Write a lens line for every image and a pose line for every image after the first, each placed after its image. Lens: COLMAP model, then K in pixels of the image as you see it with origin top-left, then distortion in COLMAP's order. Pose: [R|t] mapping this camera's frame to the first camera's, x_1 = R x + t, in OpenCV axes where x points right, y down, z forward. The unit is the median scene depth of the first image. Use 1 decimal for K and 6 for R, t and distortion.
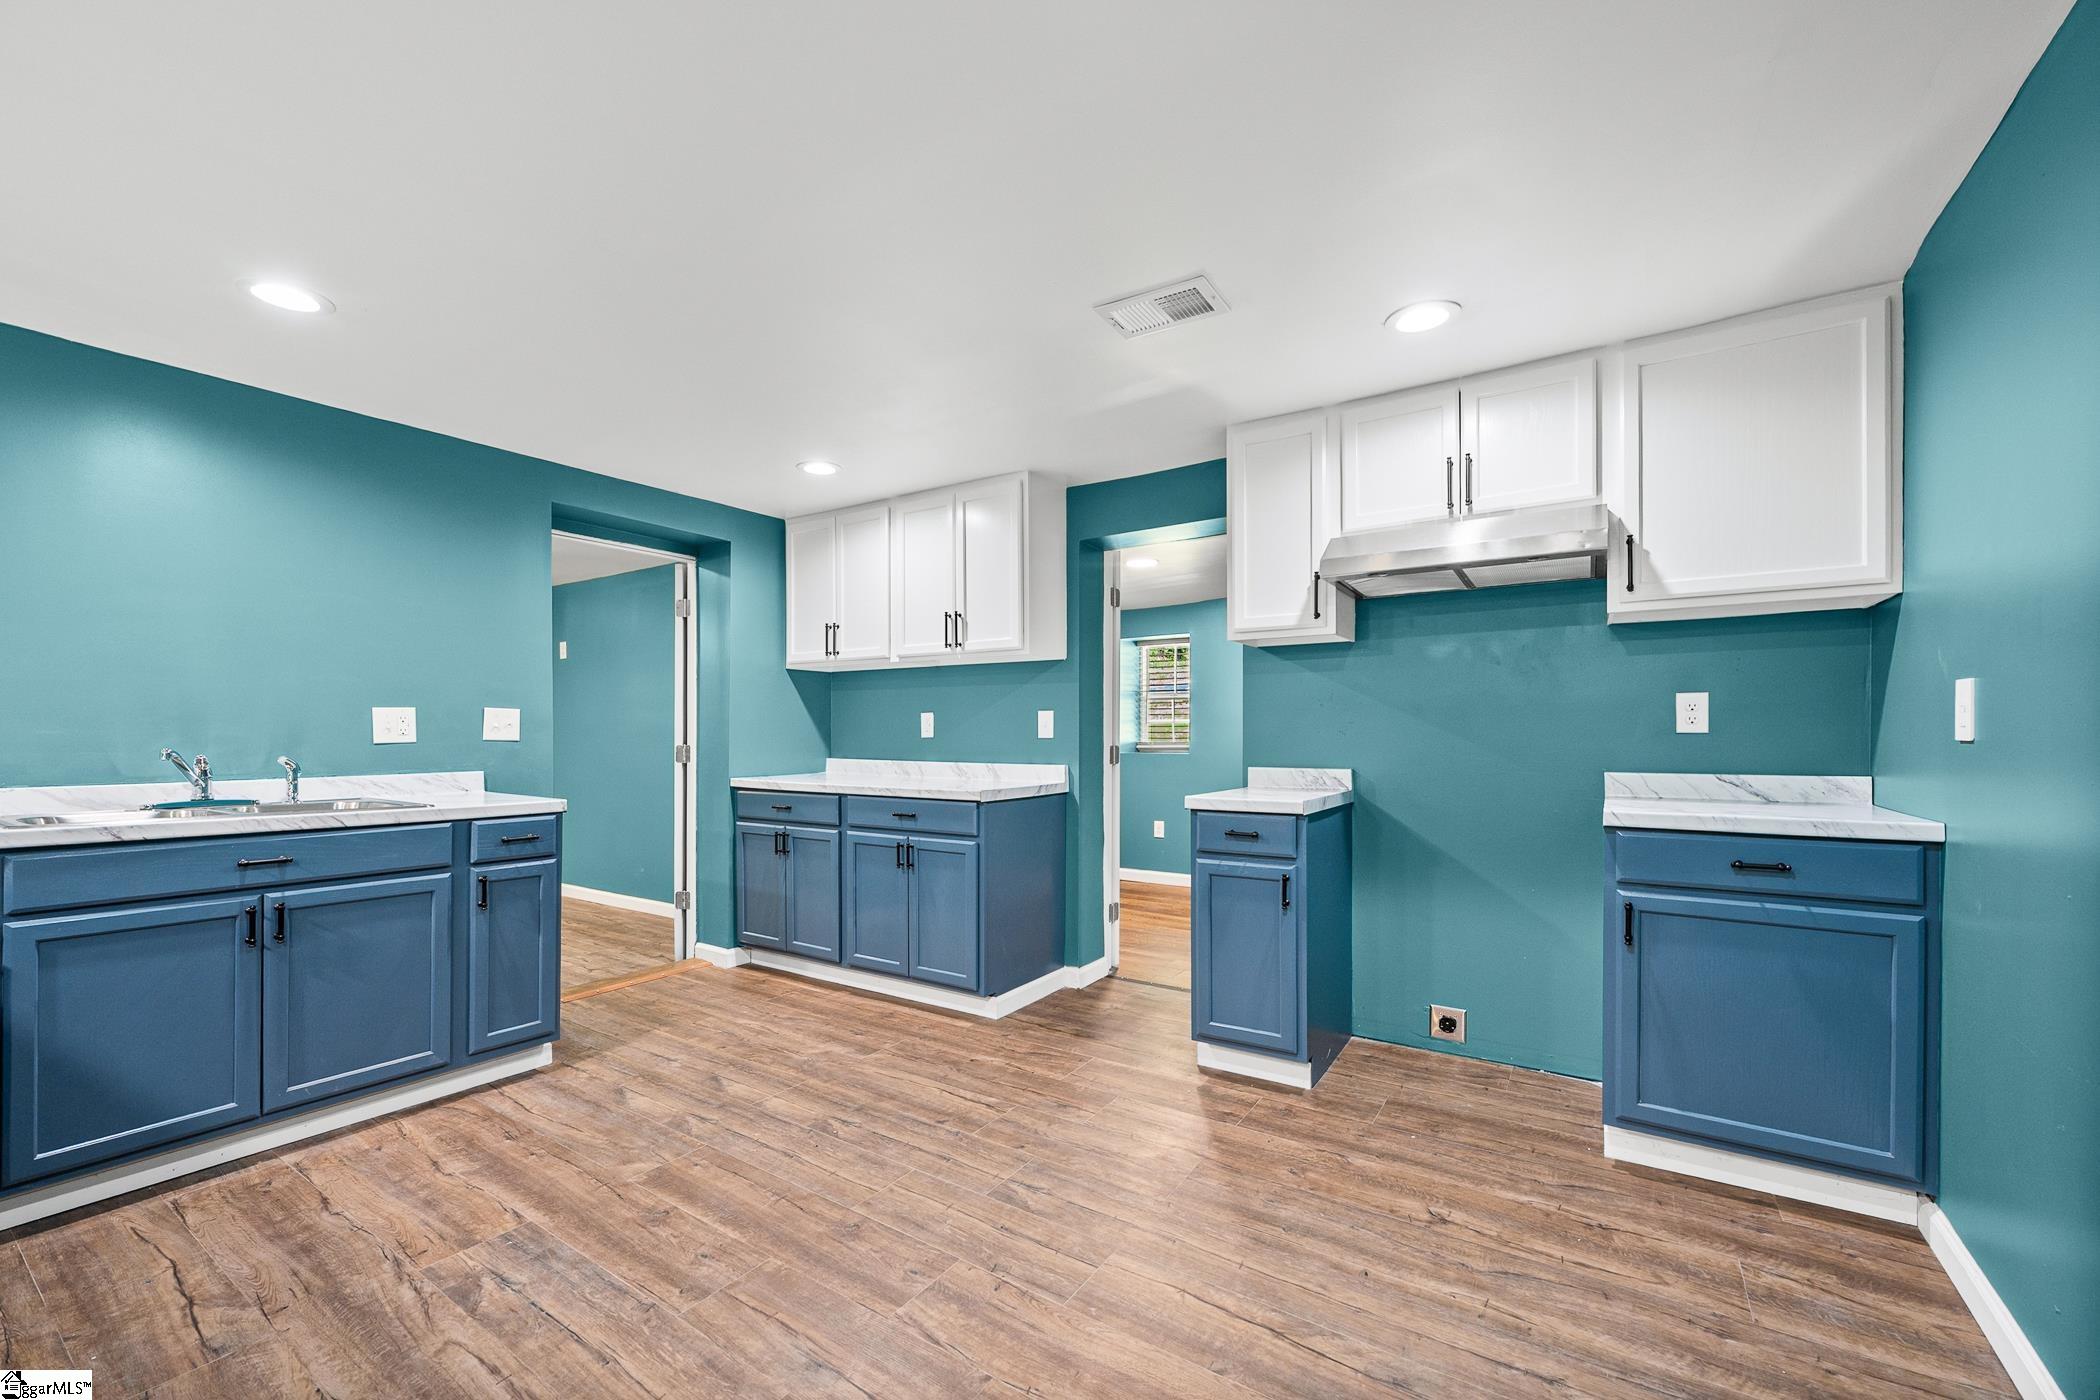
lens RADIAL K [[842.2, 0, 1048.3], [0, 842.2, 752.2], [0, 0, 1]] dist [-0.002810, 0.000049]
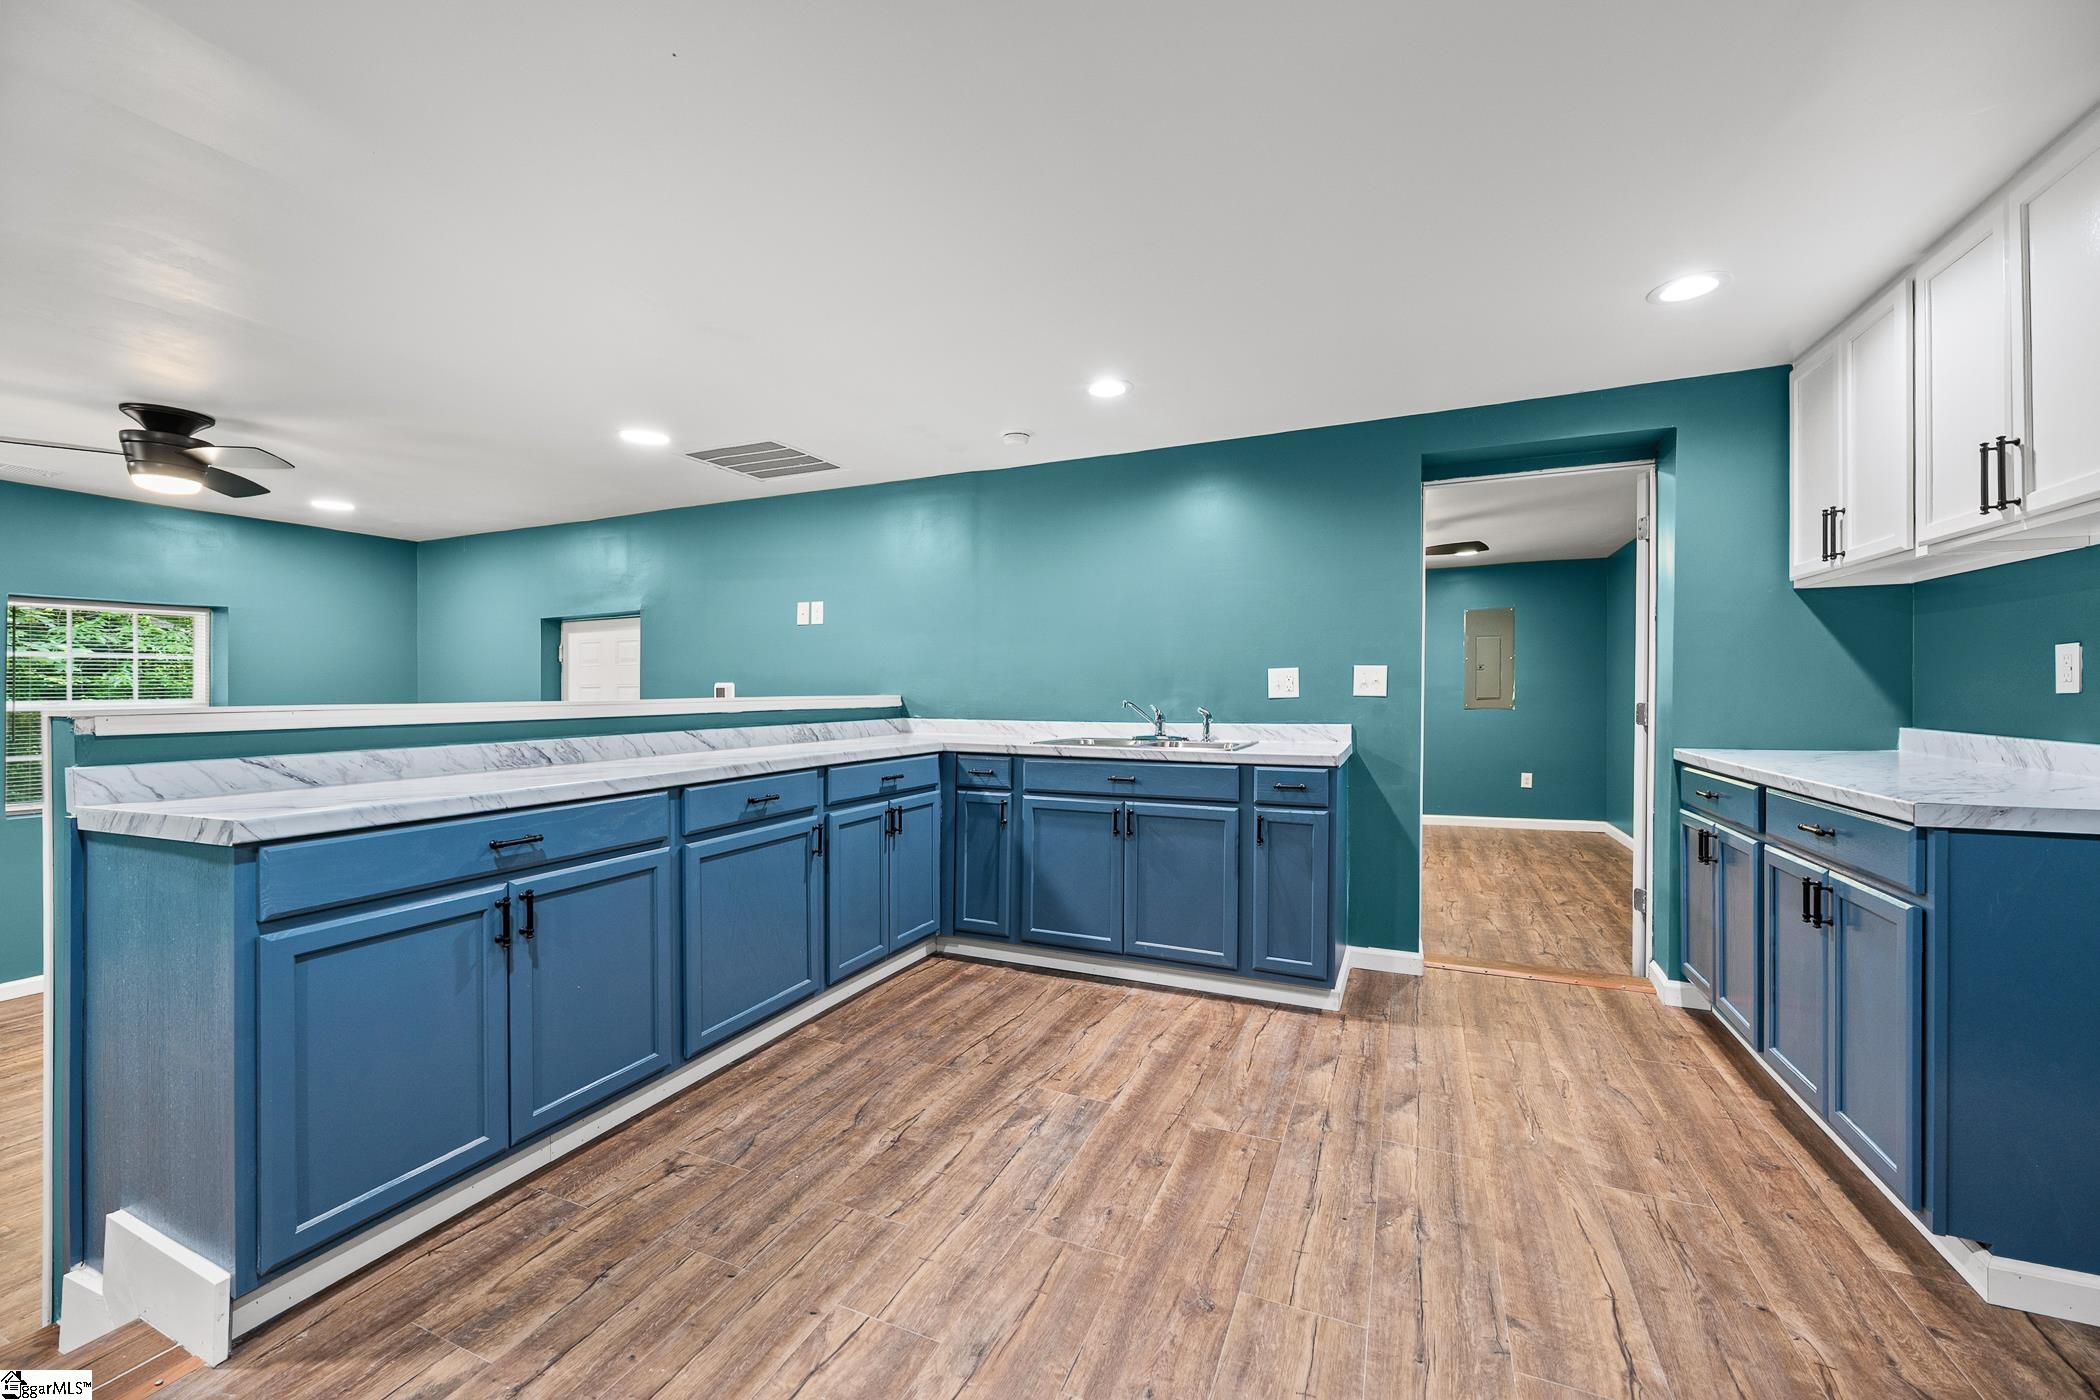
lens RADIAL K [[830.3, 0, 1042.9], [0, 830.3, 699.9], [0, 0, 1]] dist [-0.002367, -0.000219]
pose [[0.167663, 0.008557, -0.985807, 0.379145], [-0.016734, 0.999843, 0.005833, -0.010119], [0.985702, 0.015518, 0.167780, 0.519673]]
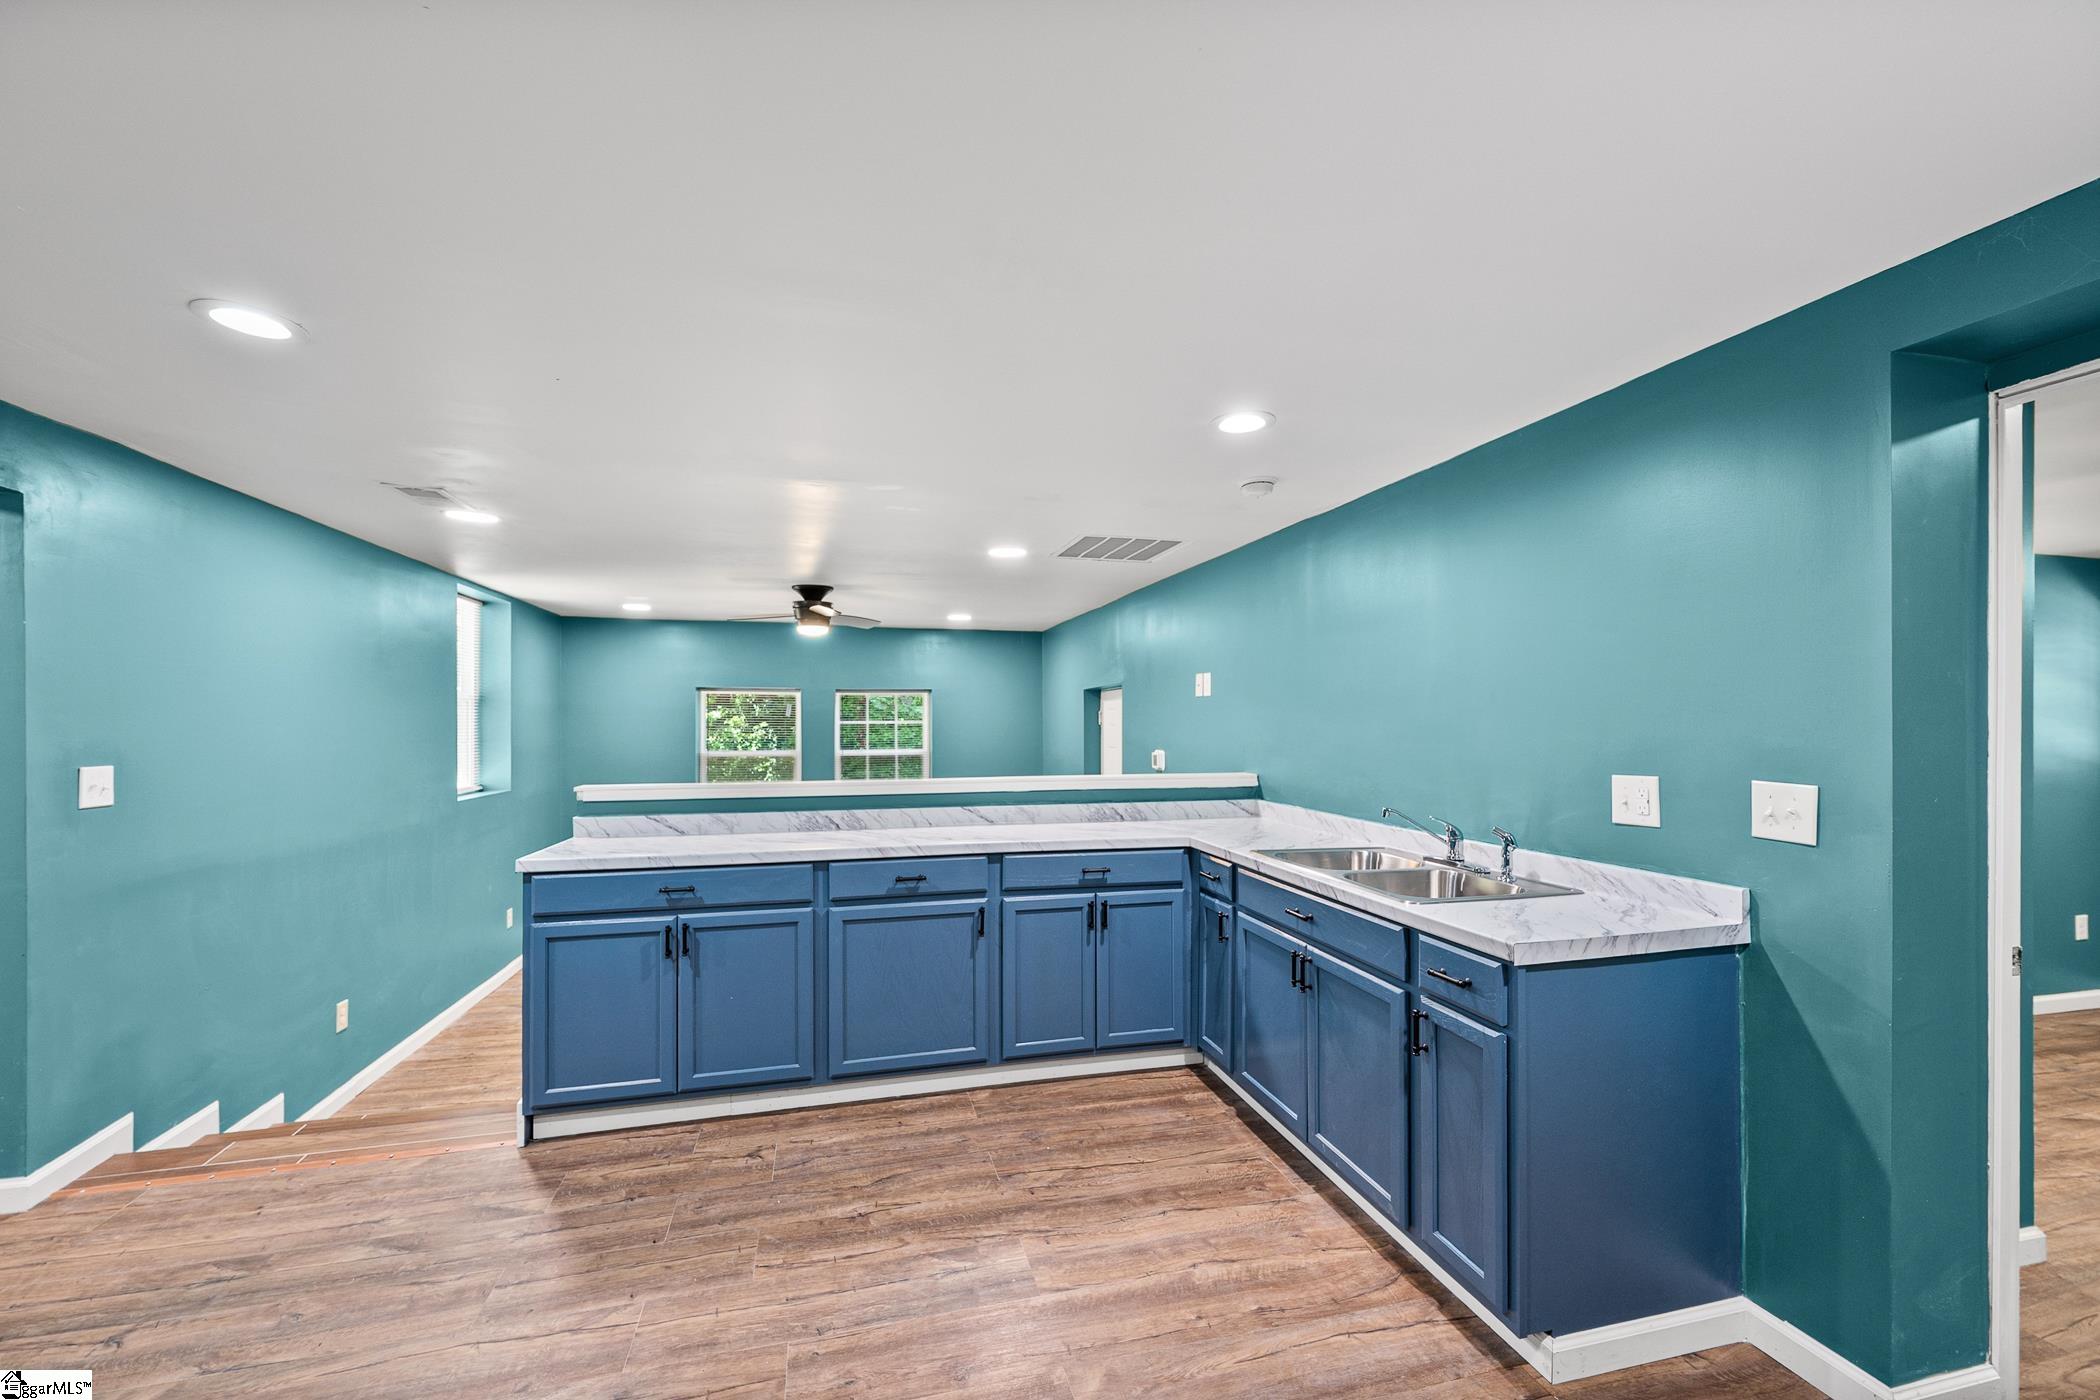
lens RADIAL K [[837.2, 0, 1046.4], [0, 837.2, 718.8], [0, 0, 1]] dist [-0.001670, -0.000077]
pose [[-0.664667, -0.005455, -0.747120, 0.105130], [-0.018260, 0.999793, 0.008946, -0.111837], [0.746917, 0.019589, -0.664629, 1.236774]]
